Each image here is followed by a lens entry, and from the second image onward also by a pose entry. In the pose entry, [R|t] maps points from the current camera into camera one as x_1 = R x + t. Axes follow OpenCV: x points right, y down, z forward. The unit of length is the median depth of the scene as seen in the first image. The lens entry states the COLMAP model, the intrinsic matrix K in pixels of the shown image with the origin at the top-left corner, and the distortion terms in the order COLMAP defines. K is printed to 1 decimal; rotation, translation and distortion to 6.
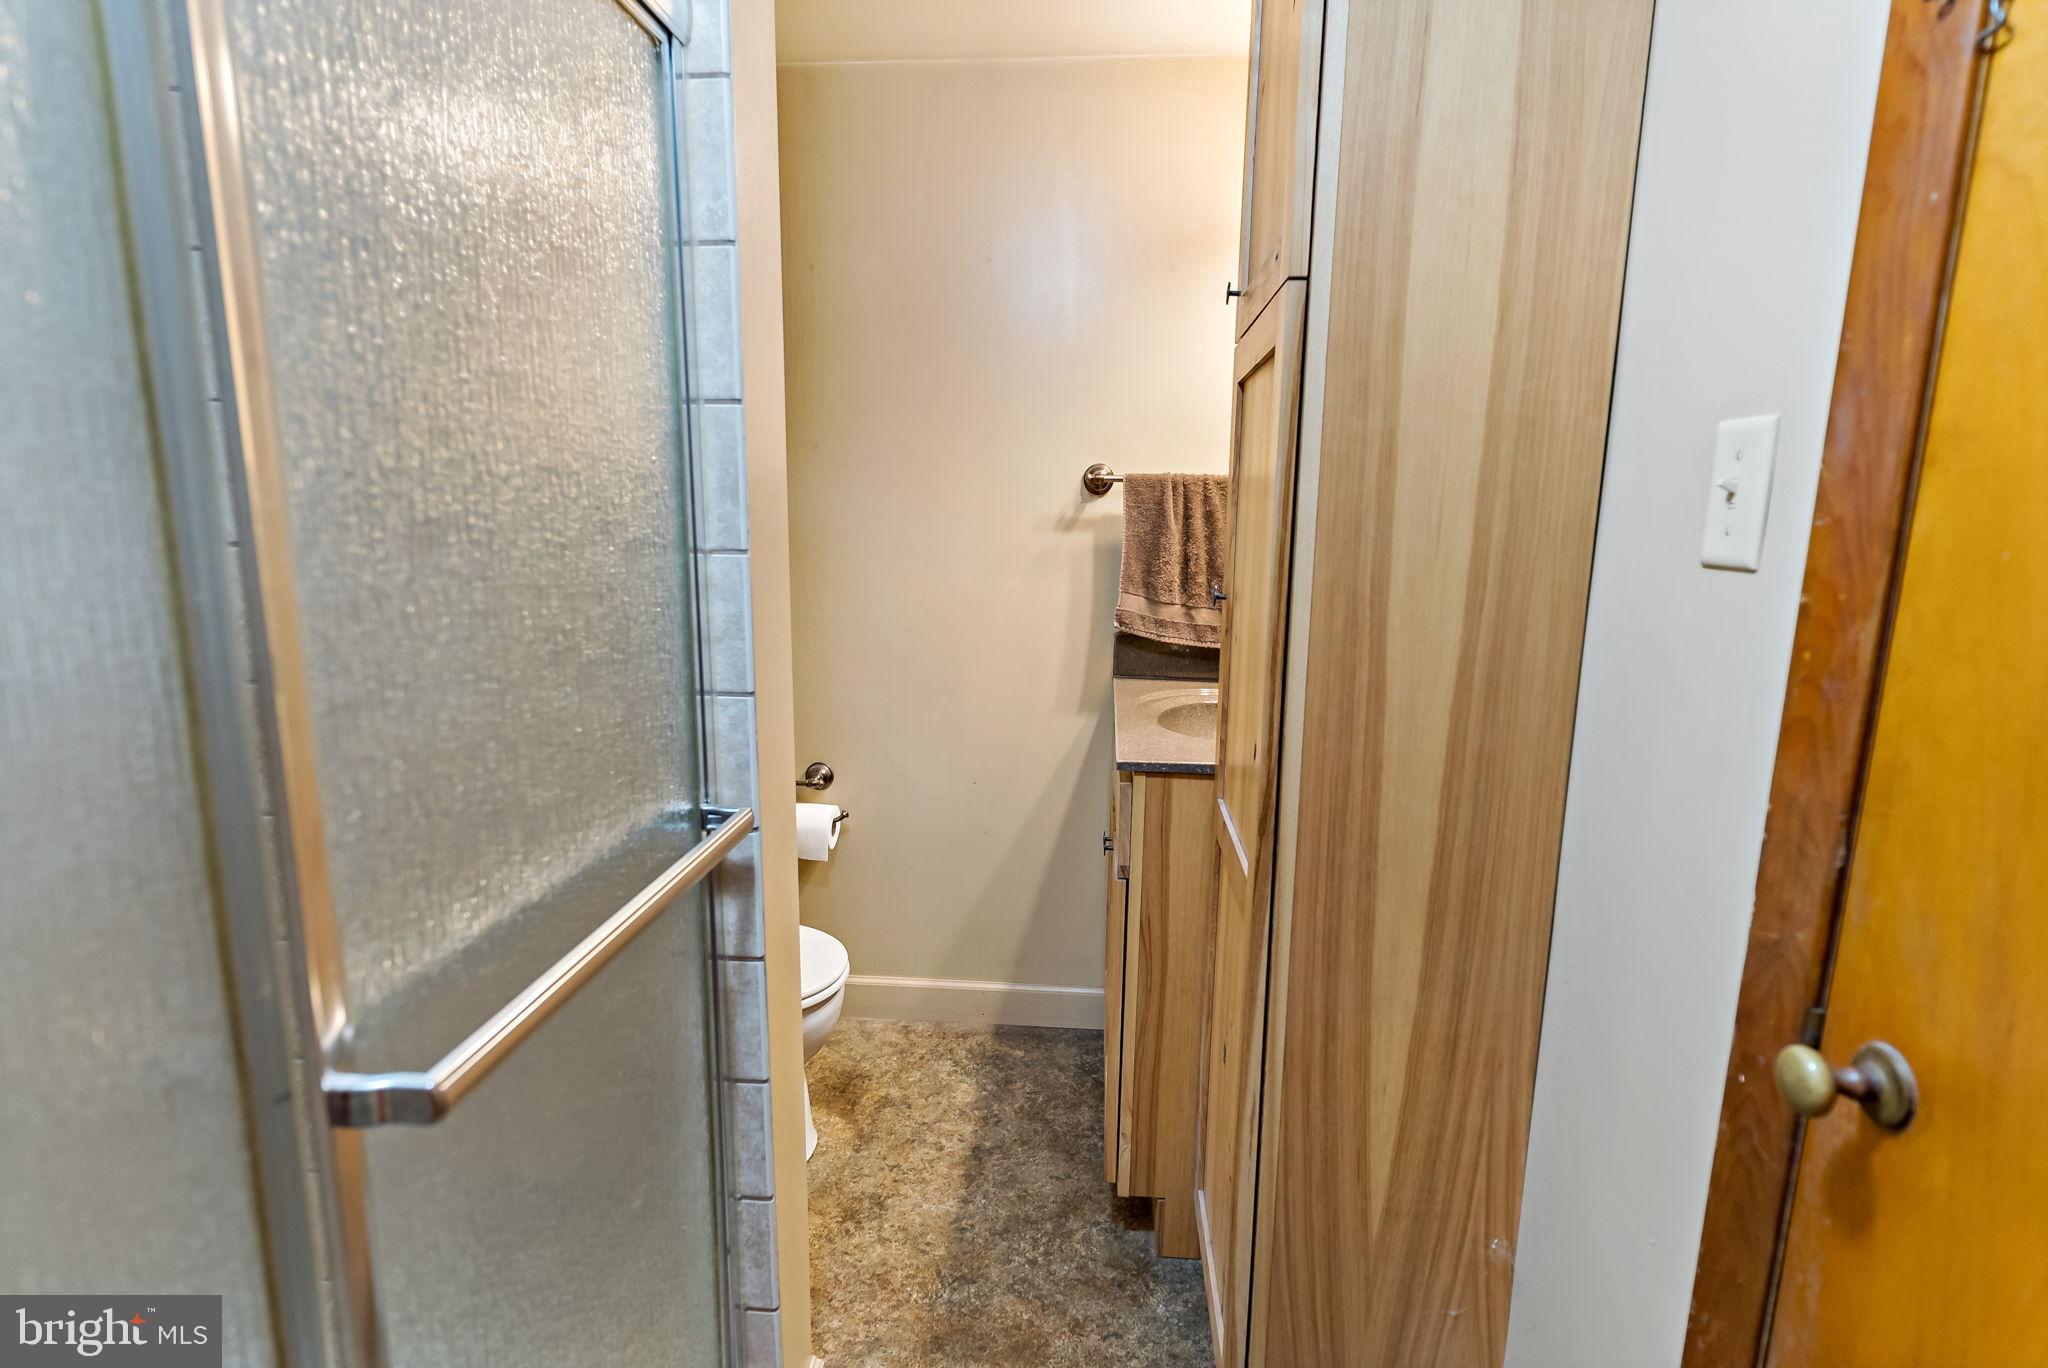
lens RADIAL K [[1007.7, 0, 1021.1], [0, 1007.7, 685.7], [0, 0, 1]] dist [-0.002480, -0.000230]
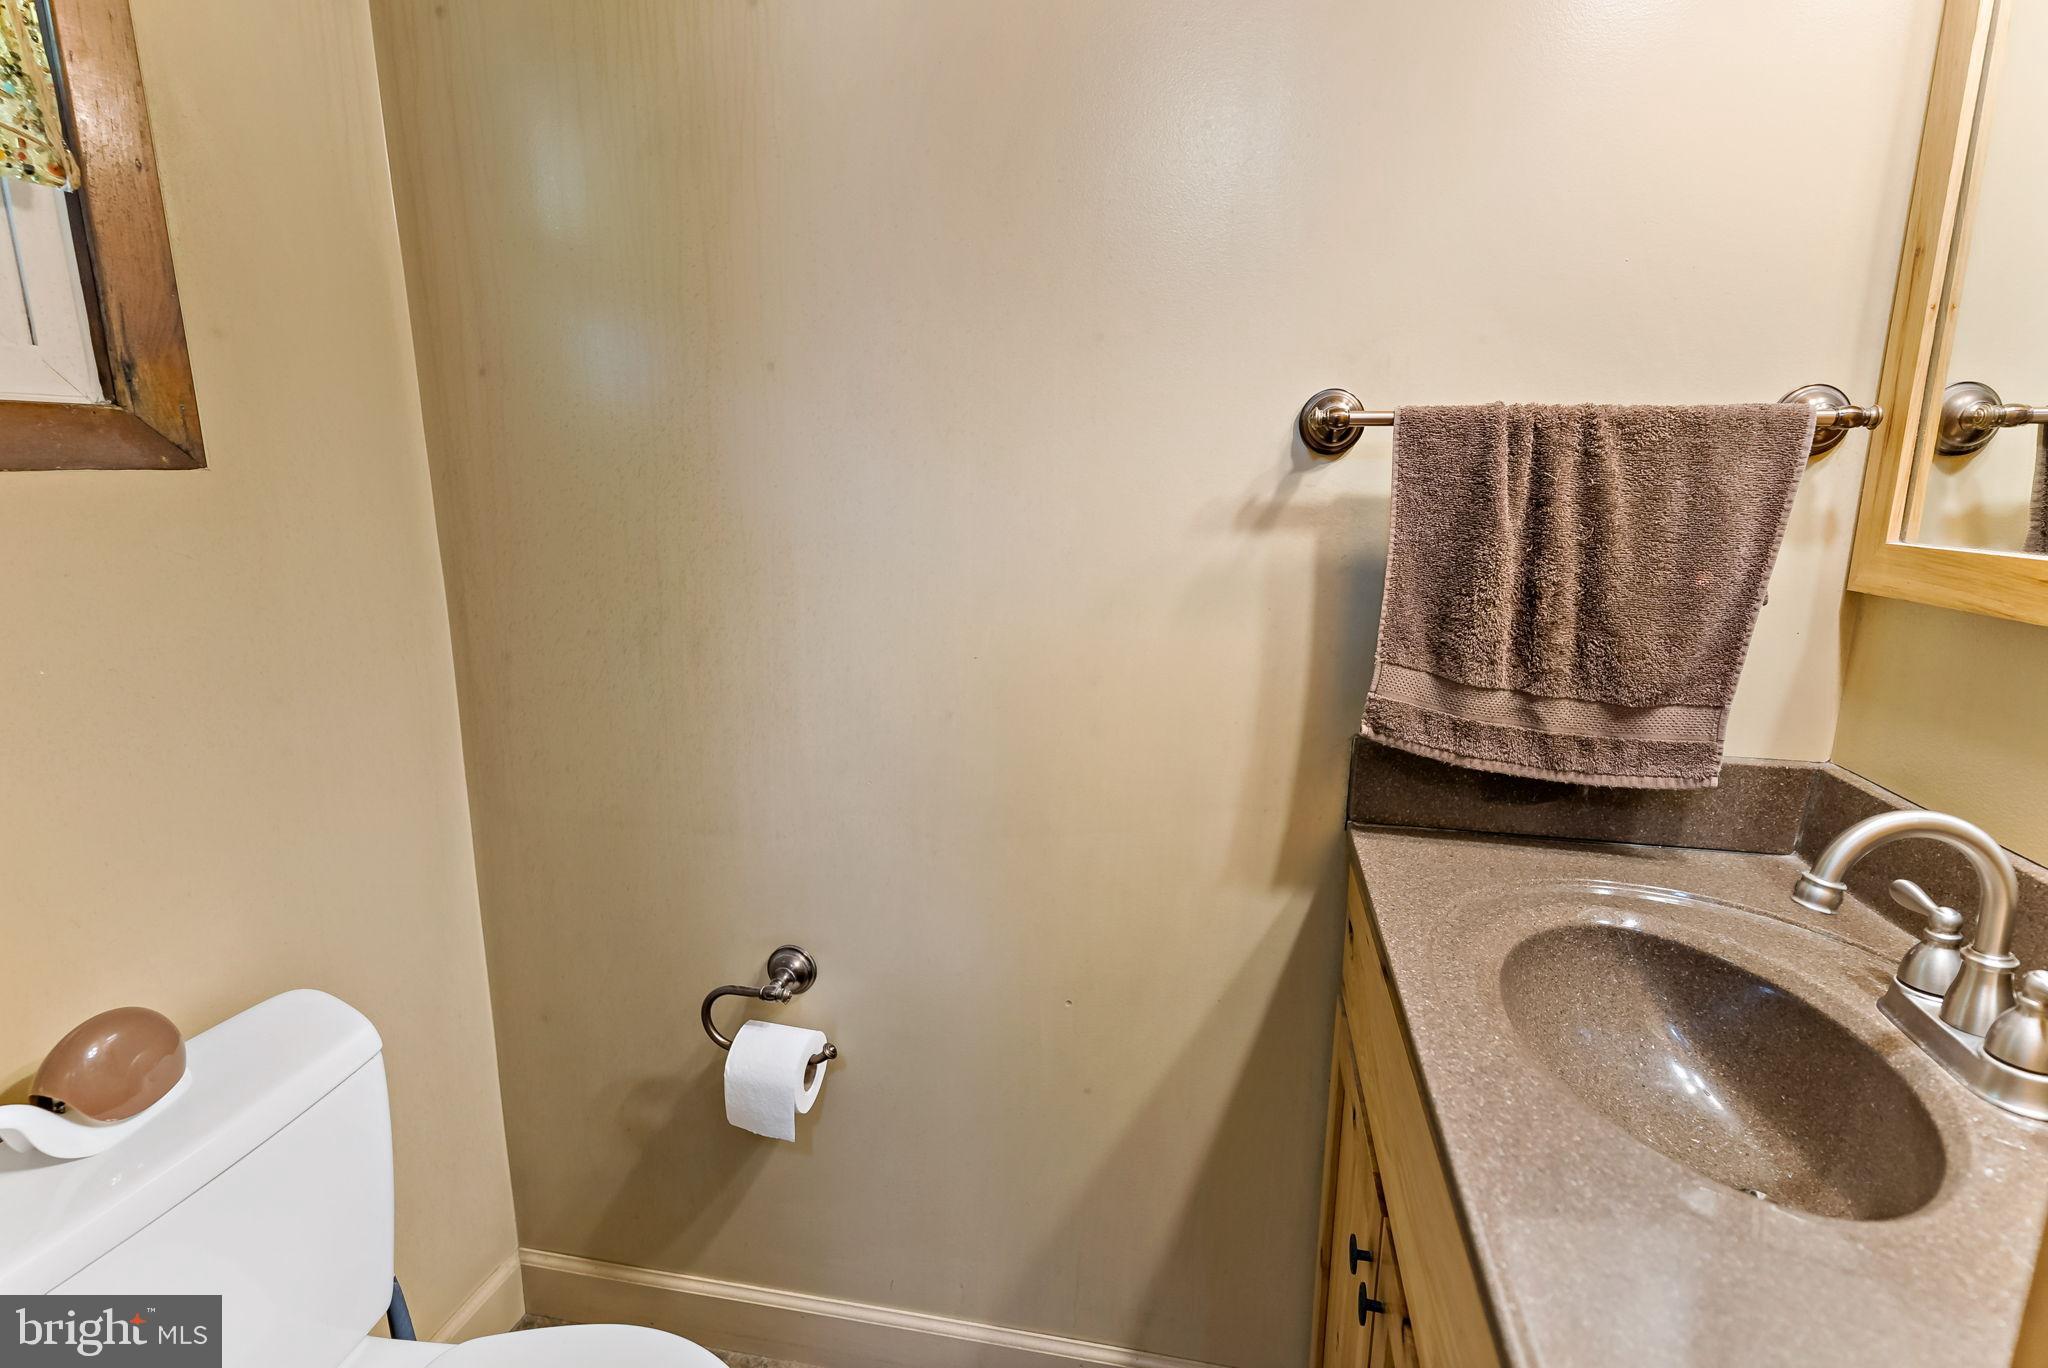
lens RADIAL K [[1007.7, 0, 1025.3], [0, 1007.7, 683.0], [0, 0, 1]] dist [-0.002480, -0.000230]
pose [[0.991664, 0.017009, -0.127727, -0.003937], [-0.014071, 0.999616, 0.023864, -0.091887], [0.128084, -0.021868, 0.991522, 0.513091]]
